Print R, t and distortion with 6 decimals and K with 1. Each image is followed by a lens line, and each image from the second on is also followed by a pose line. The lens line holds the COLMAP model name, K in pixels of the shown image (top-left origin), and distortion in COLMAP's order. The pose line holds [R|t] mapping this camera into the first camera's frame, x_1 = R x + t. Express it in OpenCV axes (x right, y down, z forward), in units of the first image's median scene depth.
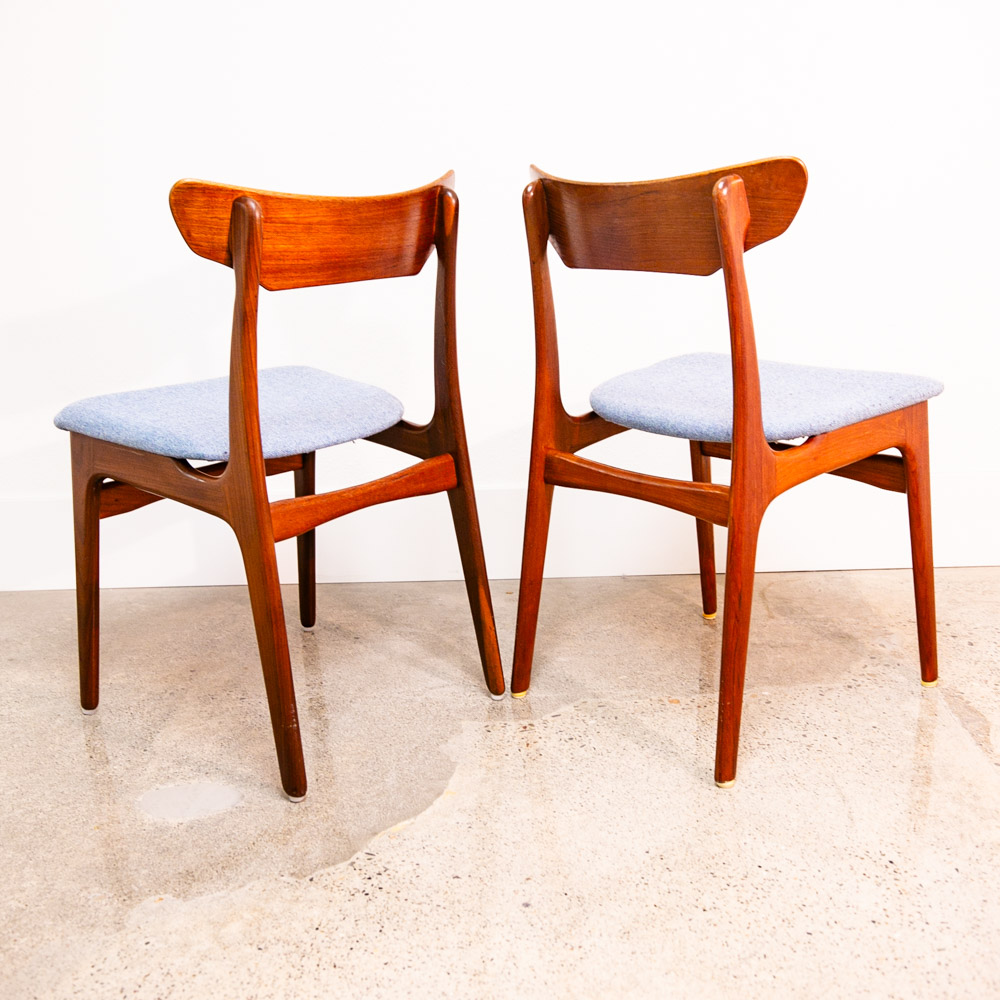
lens RADIAL K [[1226.2, 0, 505.8], [0, 1226.2, 478.0], [0, 0, 1]] dist [0.043925, 0.128205]
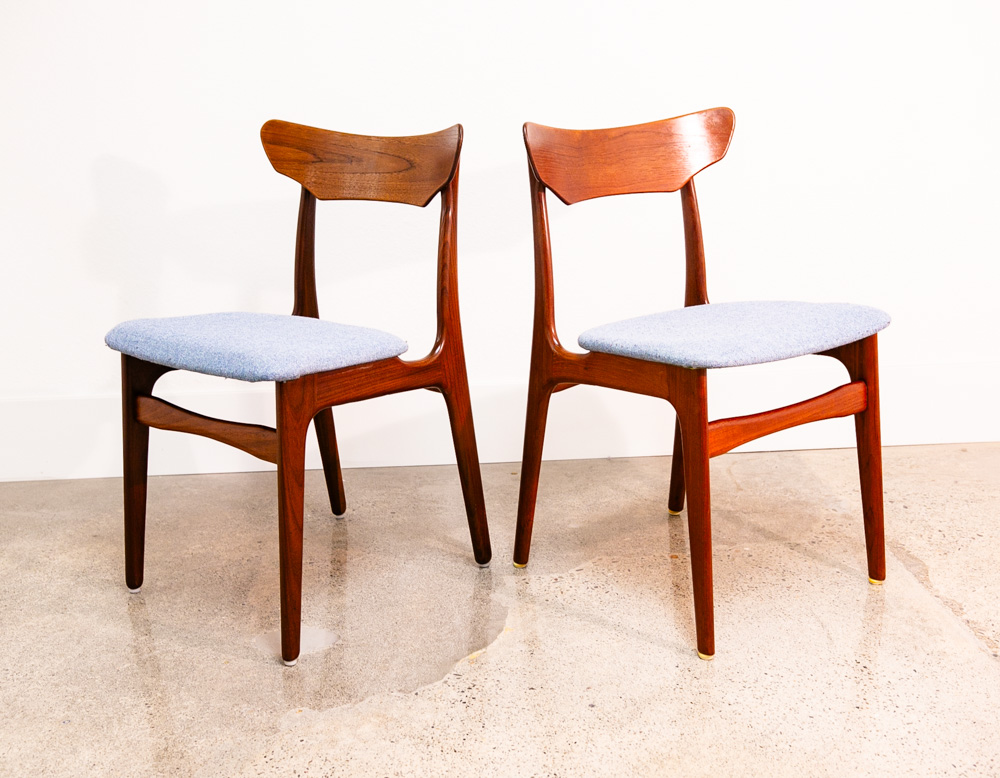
lens RADIAL K [[1218.6, 0, 500.0], [0, 1218.6, 389.0], [0, 0, 1]] dist [0.067874, 0.101377]
pose [[0.996767, -0.009967, 0.079732, -0.168245], [0.009097, 0.999895, 0.011263, 0.000694], [-0.079836, -0.010502, 0.996753, -0.247573]]
